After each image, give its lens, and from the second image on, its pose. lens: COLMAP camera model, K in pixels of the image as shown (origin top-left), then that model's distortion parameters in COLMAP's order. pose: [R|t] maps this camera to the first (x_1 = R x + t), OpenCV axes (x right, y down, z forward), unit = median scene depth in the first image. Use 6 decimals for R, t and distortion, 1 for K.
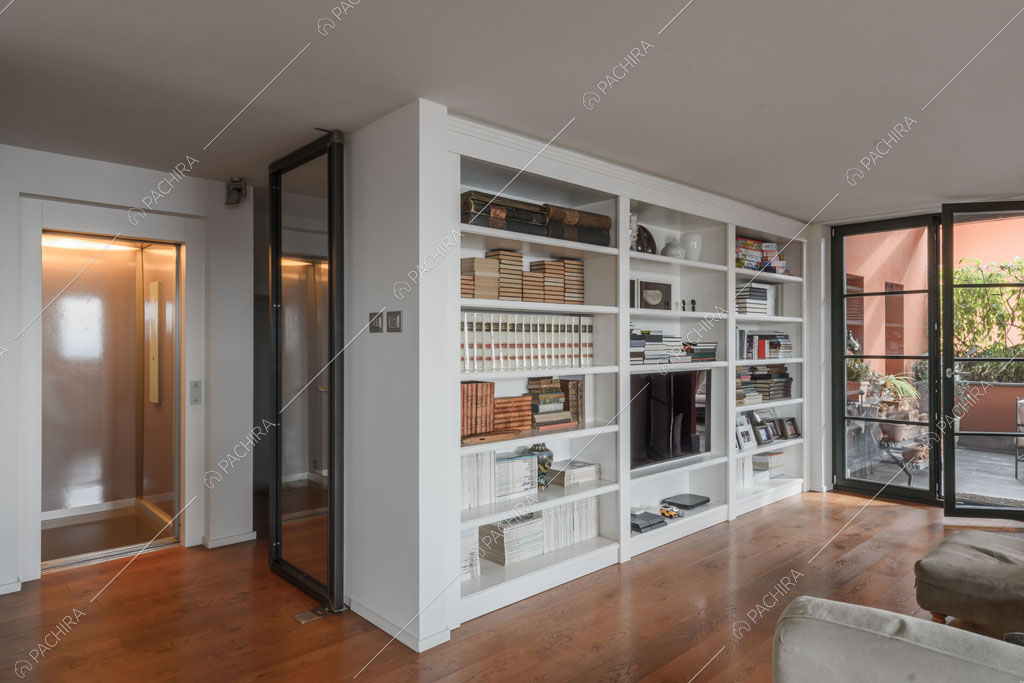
lens RADIAL K [[623.3, 0, 511.5], [0, 623.3, 340.6], [0, 0, 1]] dist [0.001514, 0.000848]
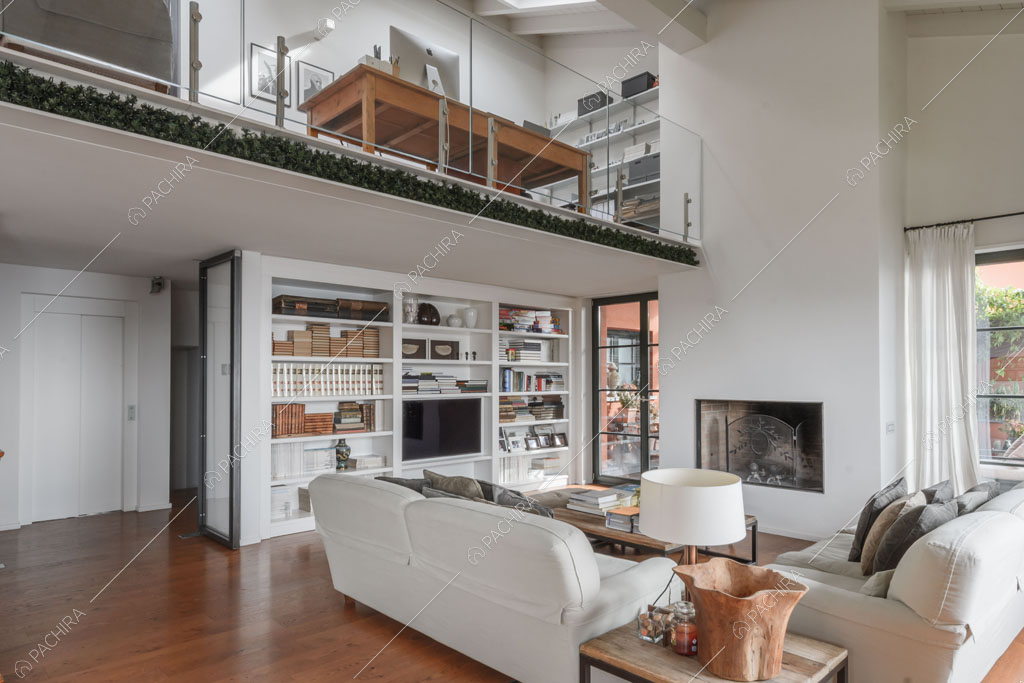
lens RADIAL K [[623.3, 0, 517.1], [0, 623.3, 372.9], [0, 0, 1]] dist [0.001514, 0.000848]
pose [[0.999590, -0.001562, 0.028596, 0.429538], [0.001827, 0.999955, -0.009263, -0.000818], [-0.028581, 0.009311, 0.999548, -0.611886]]
